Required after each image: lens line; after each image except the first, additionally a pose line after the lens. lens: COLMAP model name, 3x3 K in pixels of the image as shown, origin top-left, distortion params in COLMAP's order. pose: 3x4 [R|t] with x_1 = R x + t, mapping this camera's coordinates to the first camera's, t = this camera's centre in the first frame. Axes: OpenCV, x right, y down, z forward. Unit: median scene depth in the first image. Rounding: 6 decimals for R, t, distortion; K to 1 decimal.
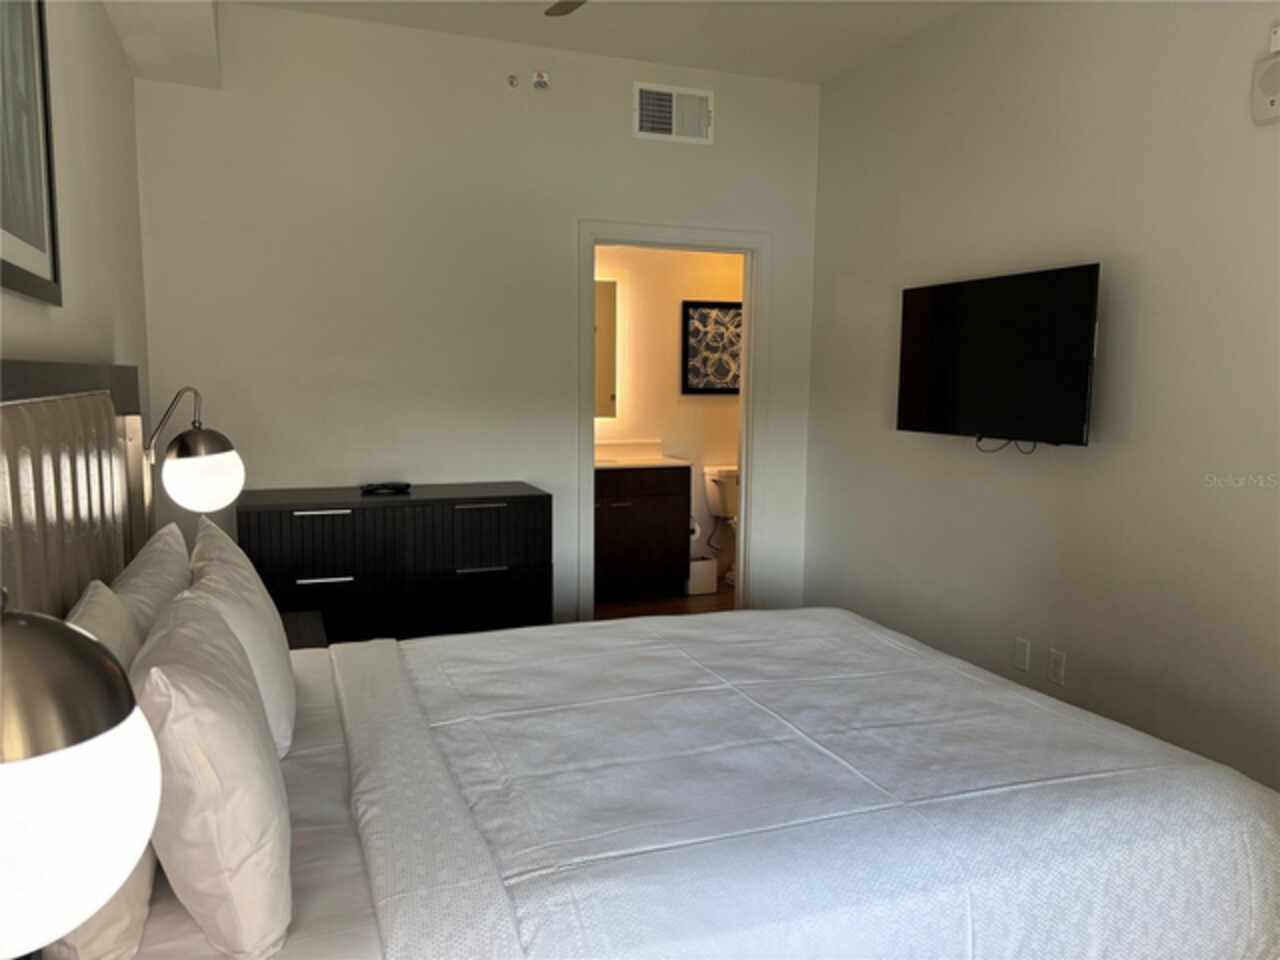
lens RADIAL K [[965.0, 0, 636.9], [0, 965.0, 483.1], [0, 0, 1]] dist [0.005089, -0.001321]
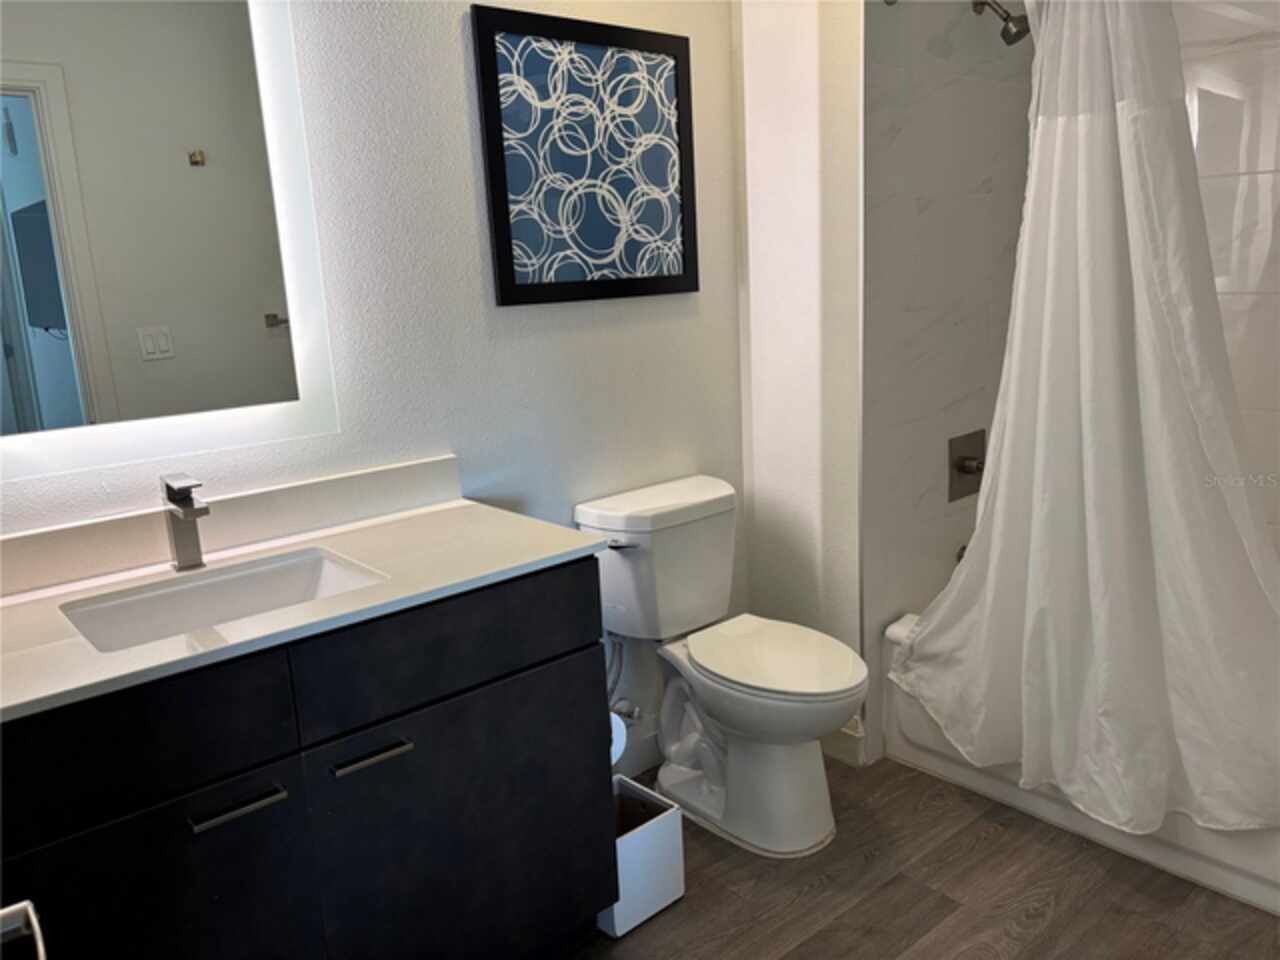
lens RADIAL K [[965.0, 0, 643.1], [0, 965.0, 476.7], [0, 0, 1]] dist [0.005089, -0.001321]
pose [[0.940757, -0.124080, 0.315565, -0.018257], [0.094107, 0.989624, 0.108570, -0.064386], [-0.325762, -0.072441, 0.942673, 0.659865]]
